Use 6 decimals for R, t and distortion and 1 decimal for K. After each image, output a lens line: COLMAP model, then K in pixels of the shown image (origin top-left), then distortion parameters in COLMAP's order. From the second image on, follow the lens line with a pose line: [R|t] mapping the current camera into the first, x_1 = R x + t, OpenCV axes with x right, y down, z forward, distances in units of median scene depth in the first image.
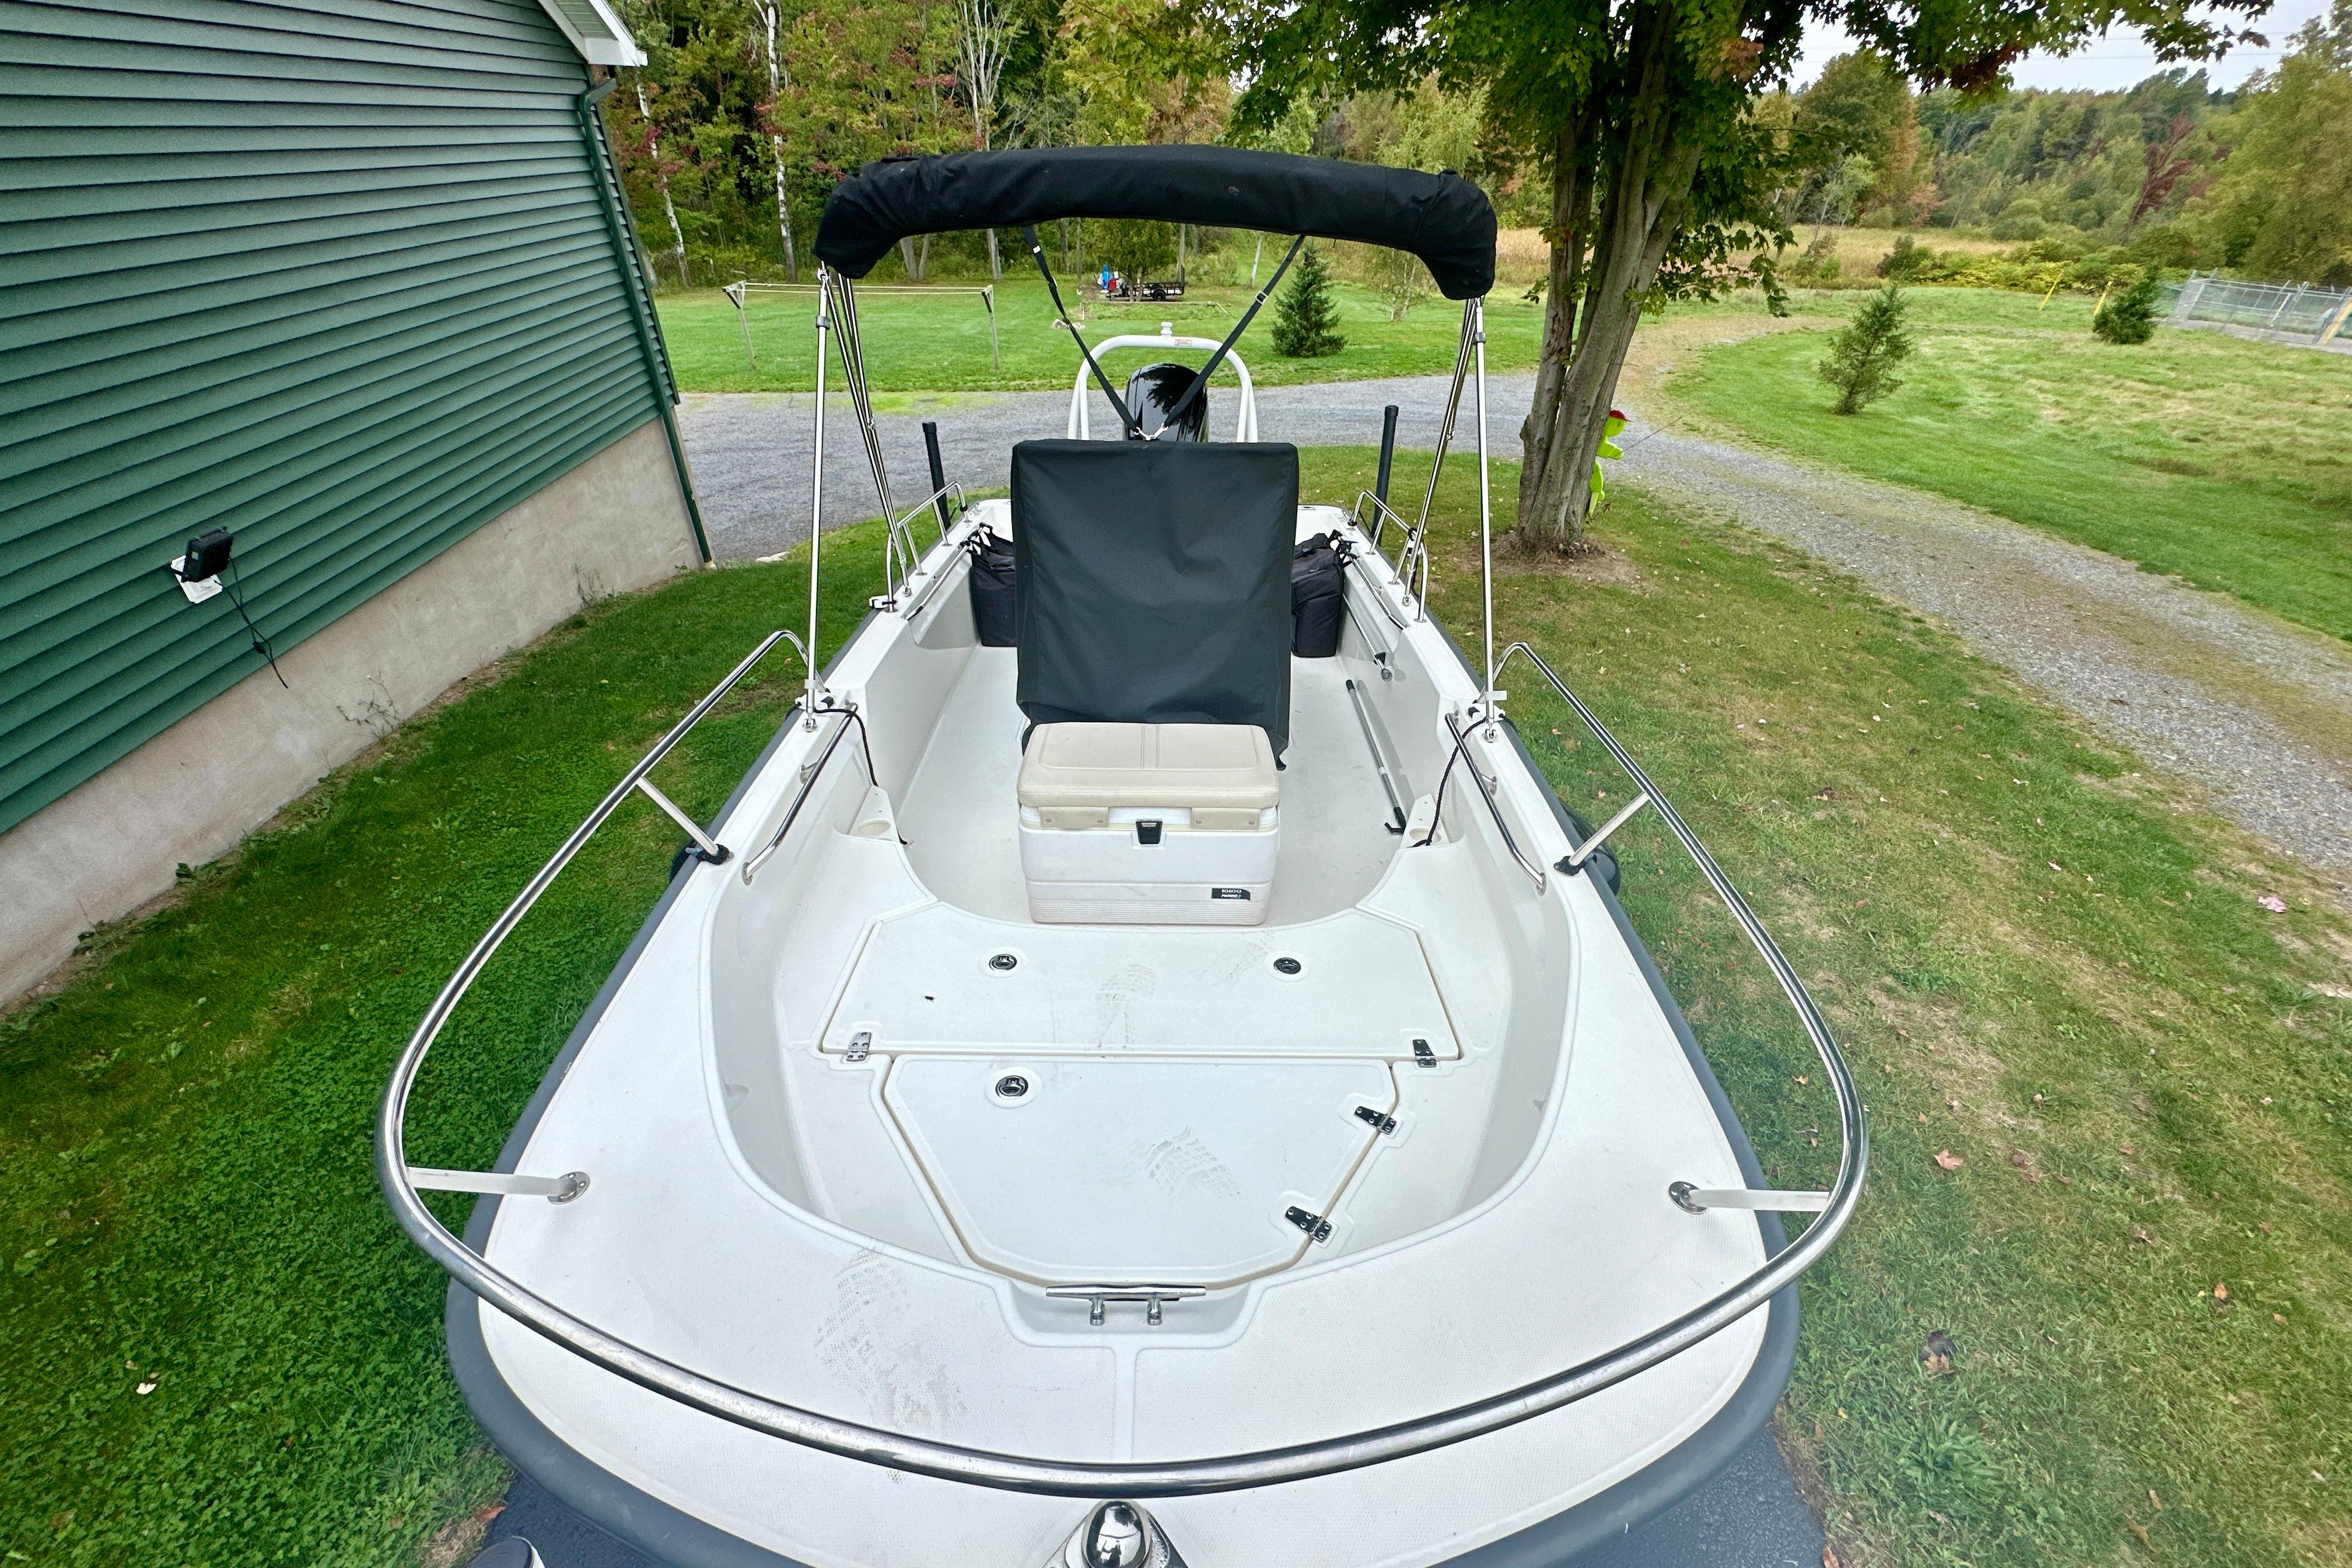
lens RADIAL K [[937.5, 0, 1178.0], [0, 937.5, 777.9], [0, 0, 1]] dist [-0.003265, 0.000474]
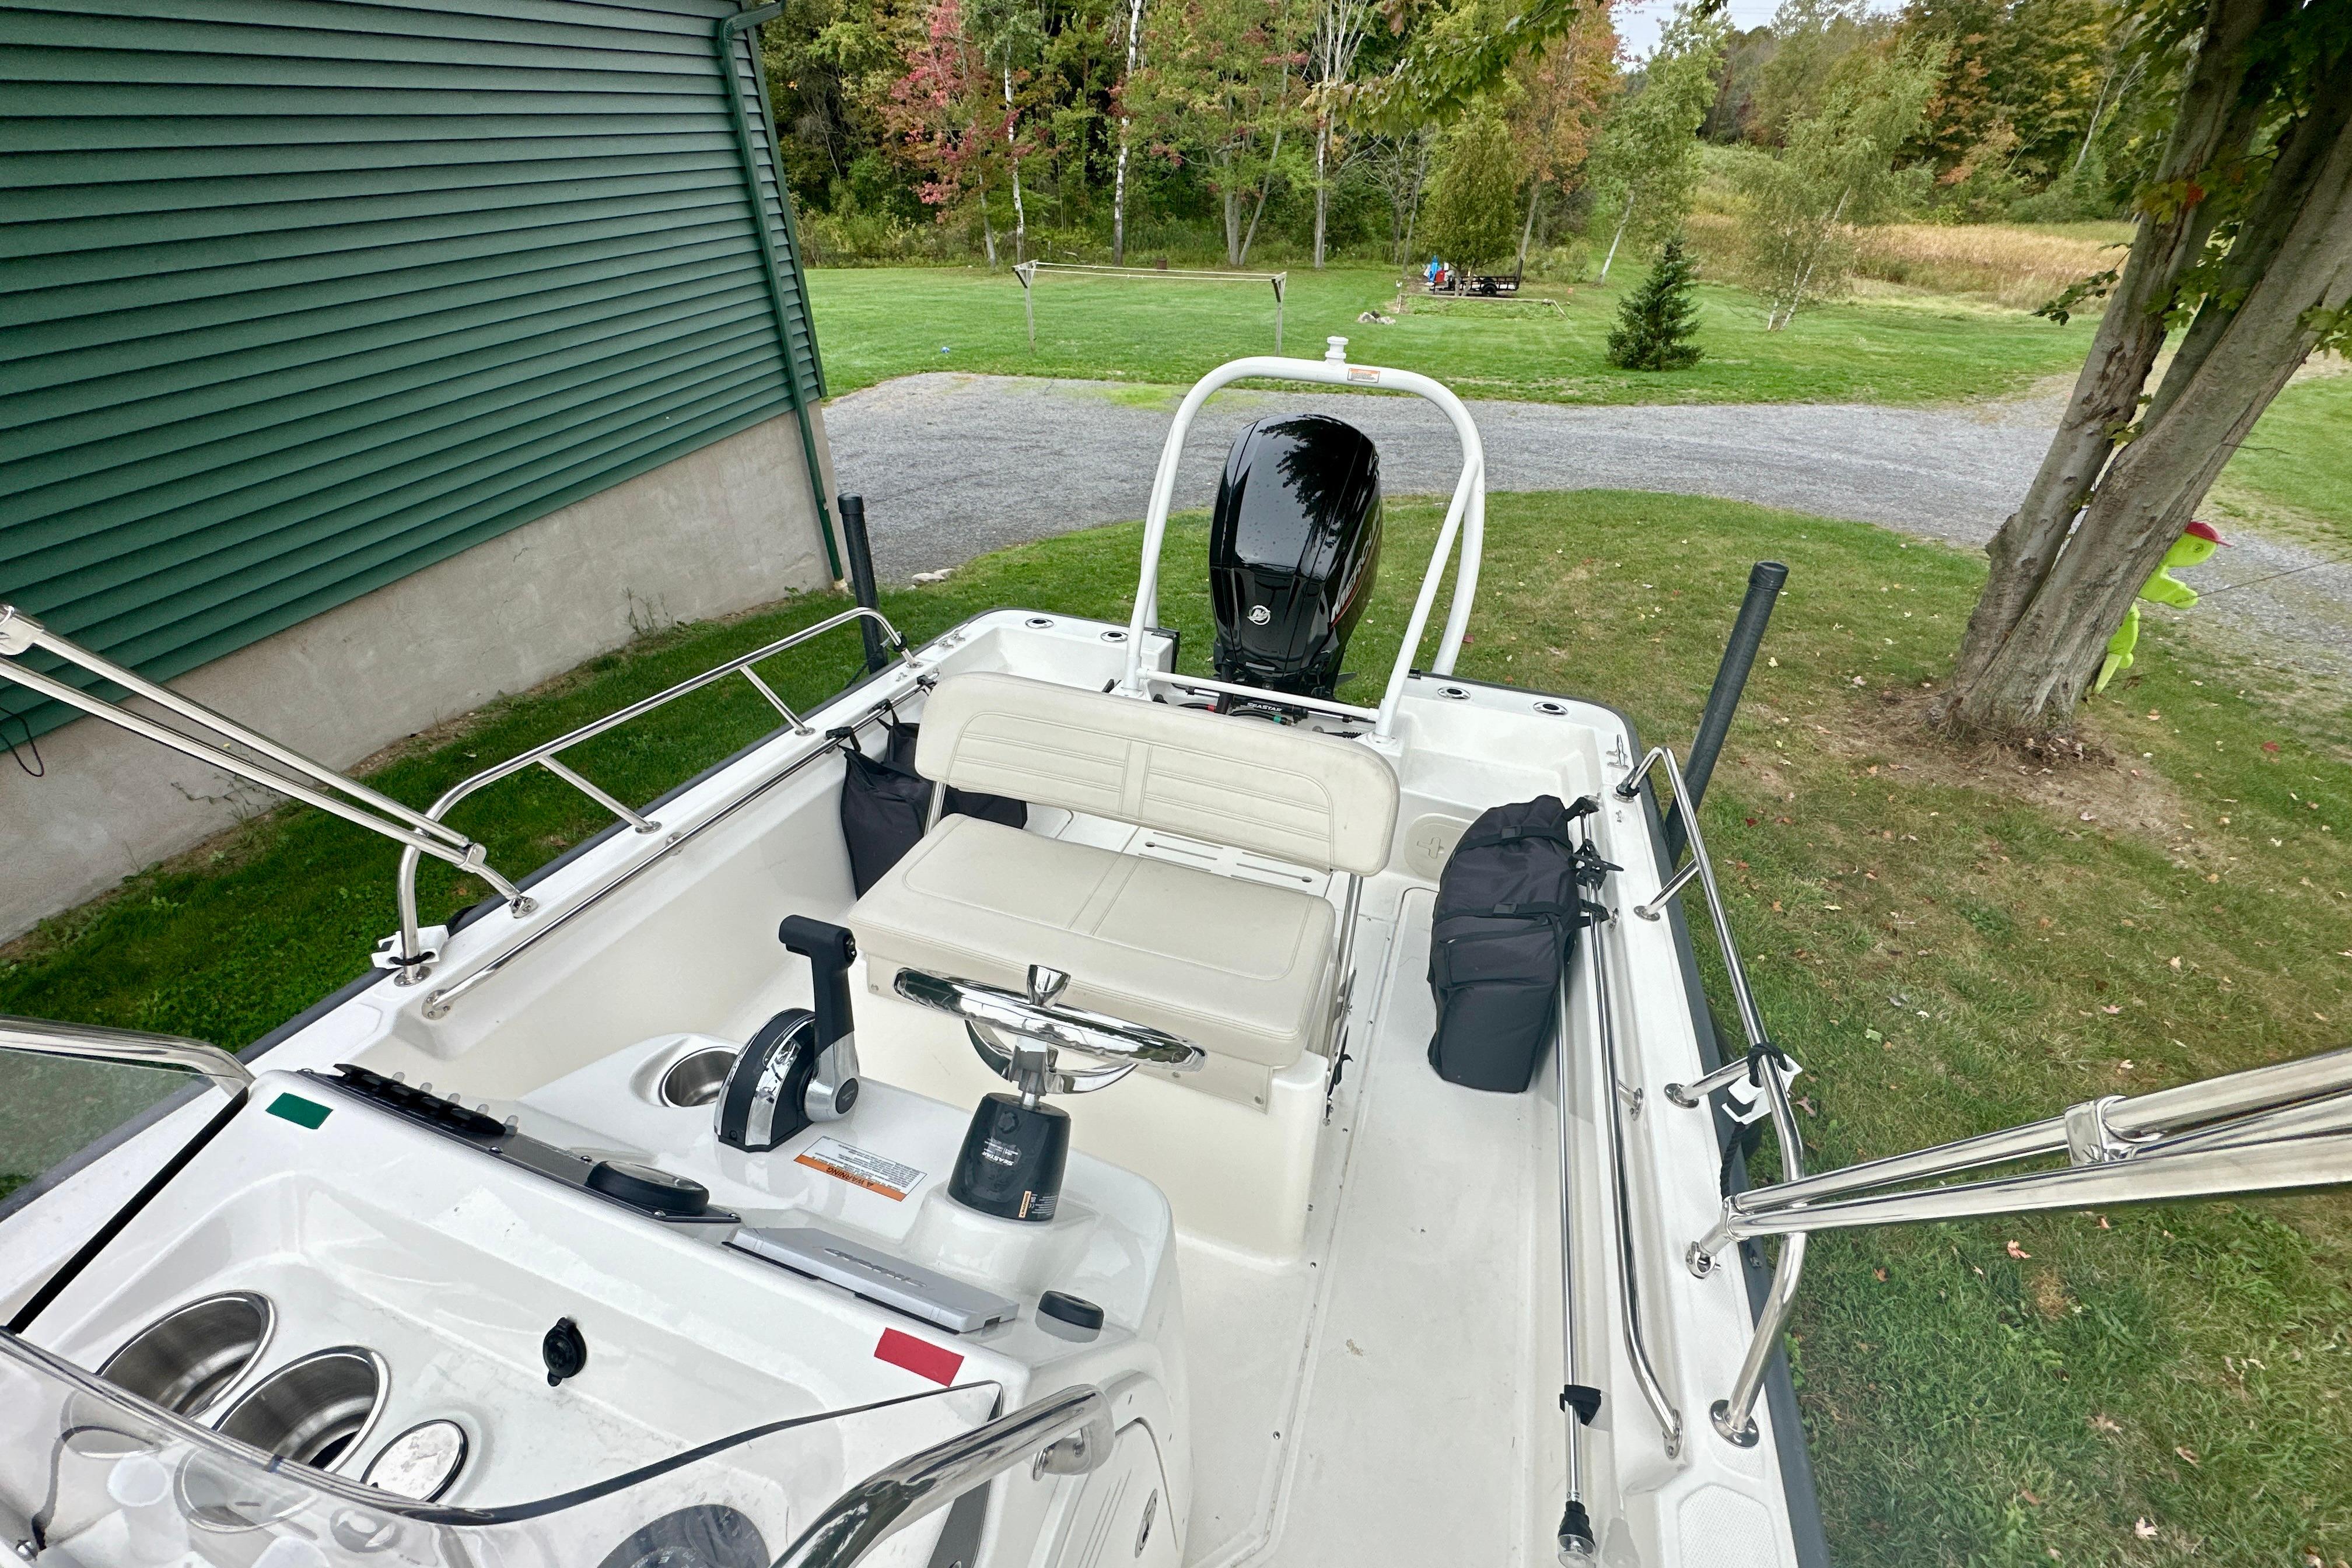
lens RADIAL K [[937.5, 0, 1178.0], [0, 937.5, 777.9], [0, 0, 1]] dist [-0.003265, 0.000474]
pose [[0.950605, 0.169353, -0.260133, 0.021178], [-0.167126, 0.985454, 0.030823, -0.055220], [0.261569, 0.014174, 0.965081, 0.106774]]
